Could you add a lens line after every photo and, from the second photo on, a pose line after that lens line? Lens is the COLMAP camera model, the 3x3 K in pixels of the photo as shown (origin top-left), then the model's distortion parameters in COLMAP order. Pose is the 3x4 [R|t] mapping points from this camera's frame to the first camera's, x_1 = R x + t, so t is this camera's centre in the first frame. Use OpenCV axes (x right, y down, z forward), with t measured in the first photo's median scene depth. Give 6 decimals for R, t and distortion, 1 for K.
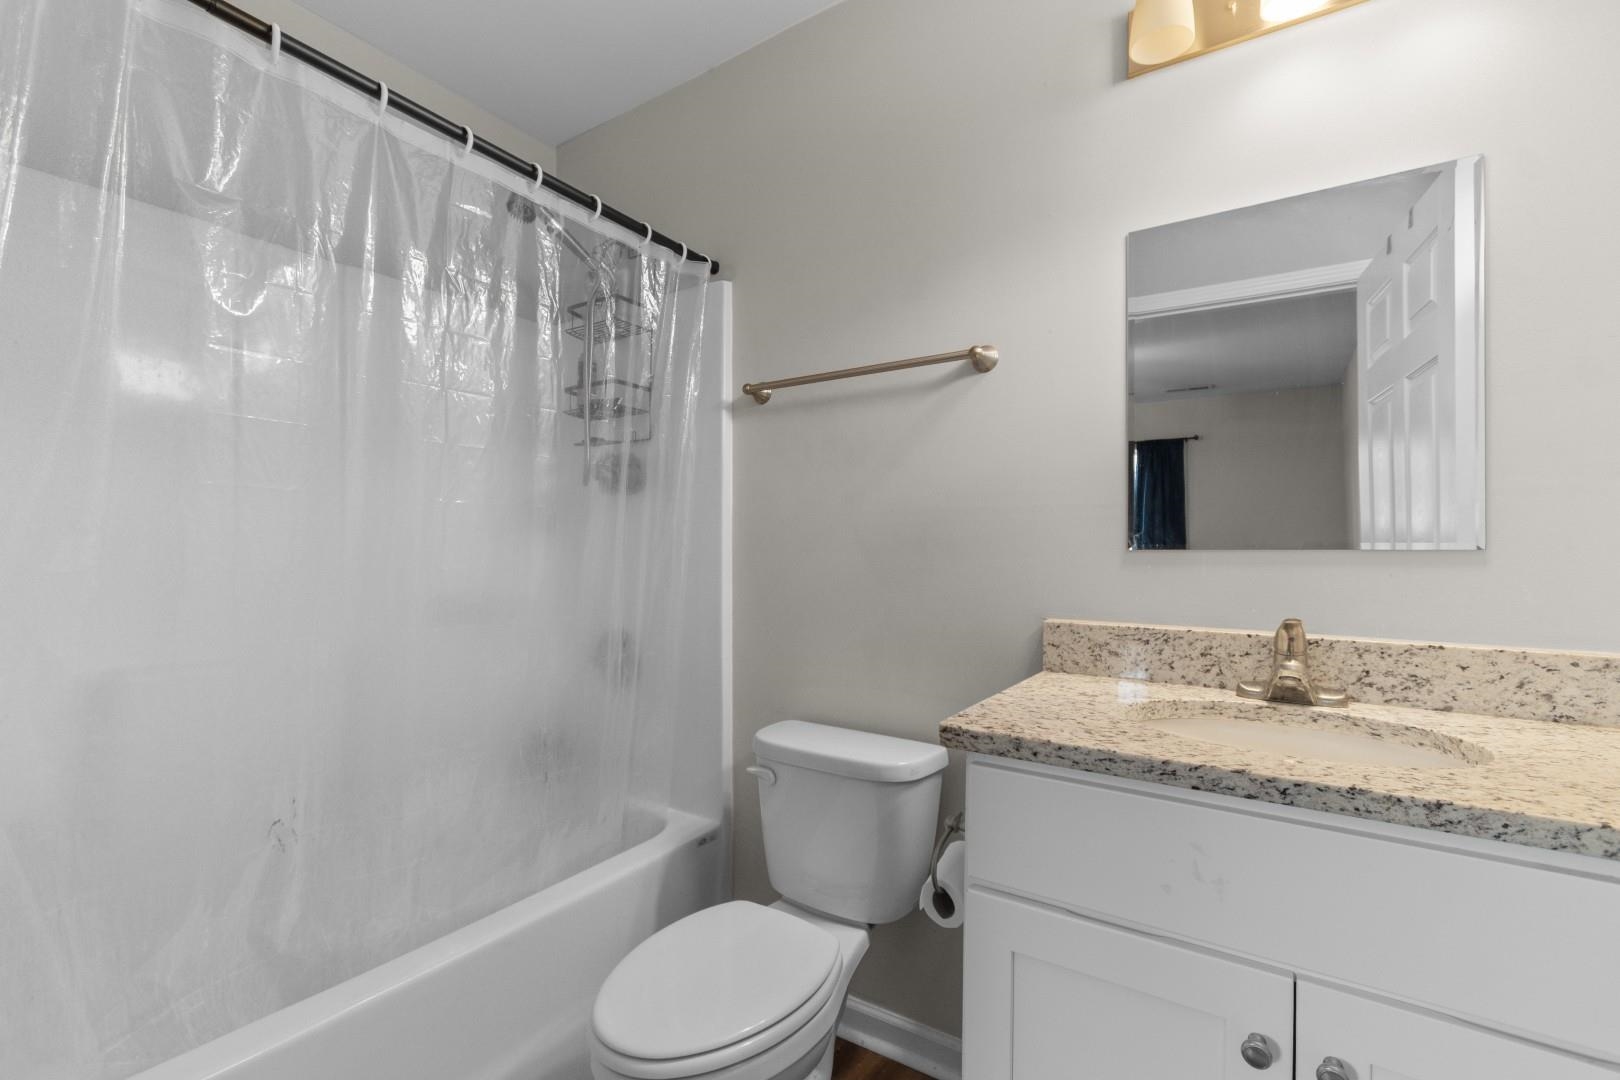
lens RADIAL K [[720.6, 0, 798.7], [0, 720.6, 553.9], [0, 0, 1]] dist [0.000507, -0.000750]
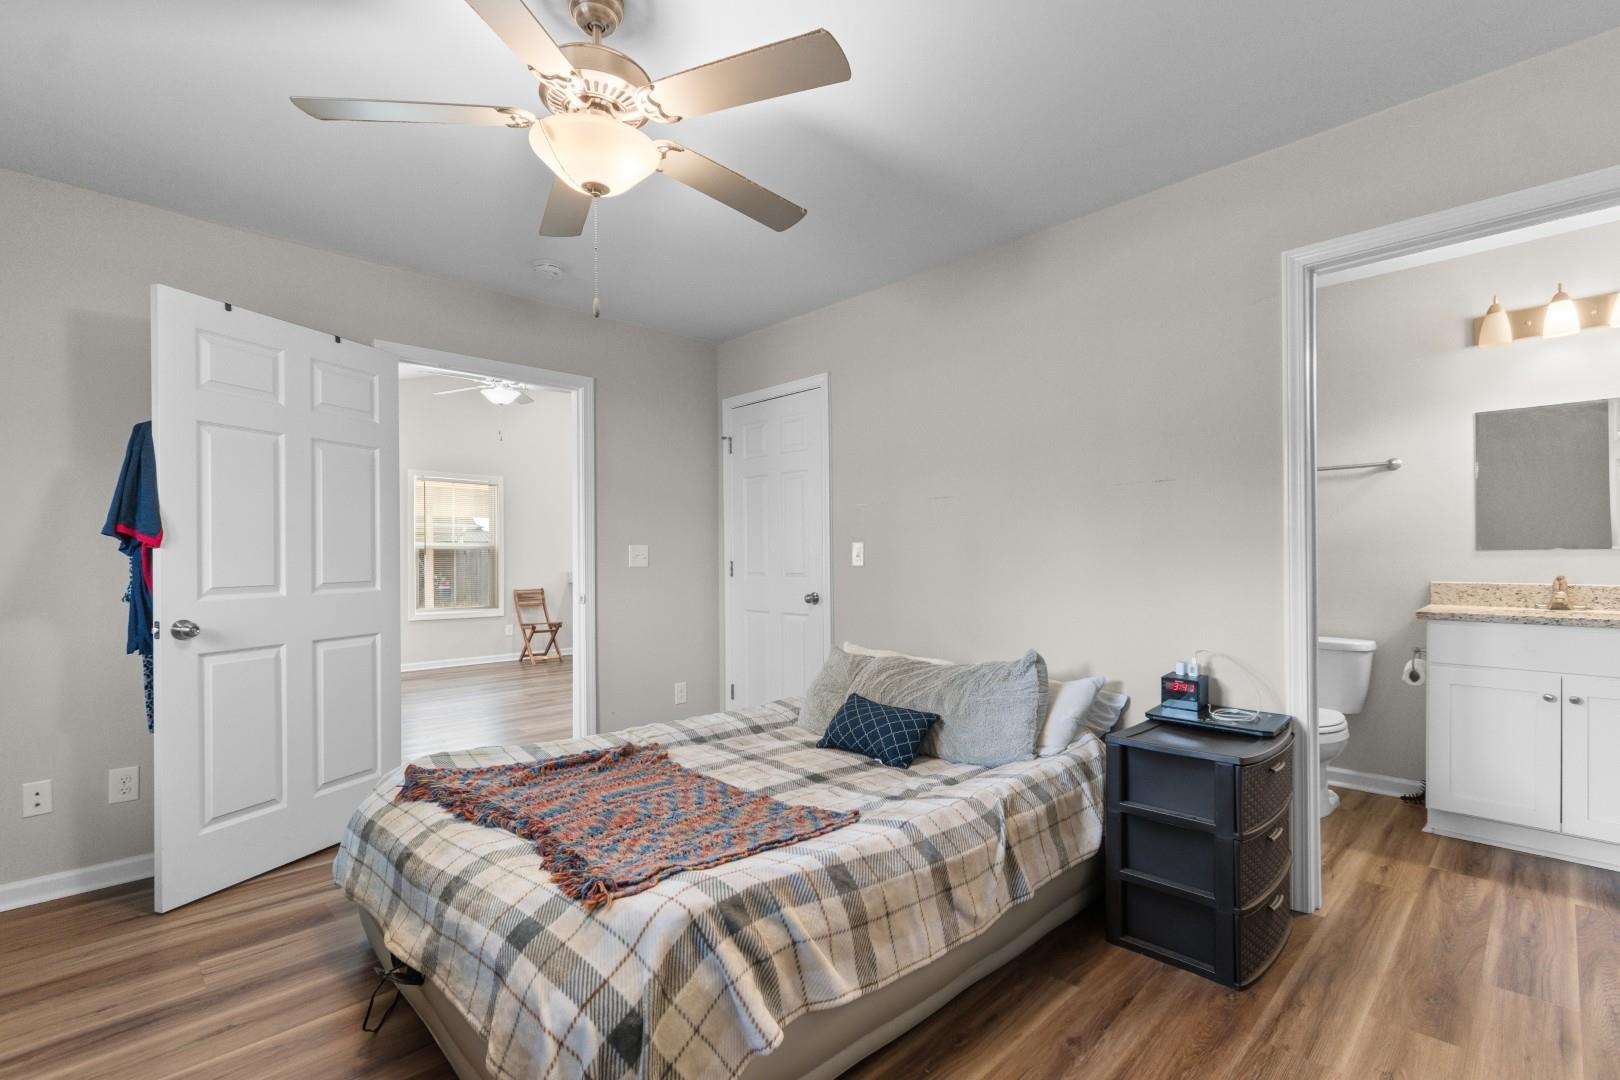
lens RADIAL K [[720.6, 0, 798.7], [0, 720.6, 553.9], [0, 0, 1]] dist [0.000507, -0.000750]
pose [[0.976253, -0.011271, -0.216341, -1.412473], [0.011520, 0.999934, -0.000110, -0.023320], [0.216328, -0.002385, 0.976318, -2.096212]]
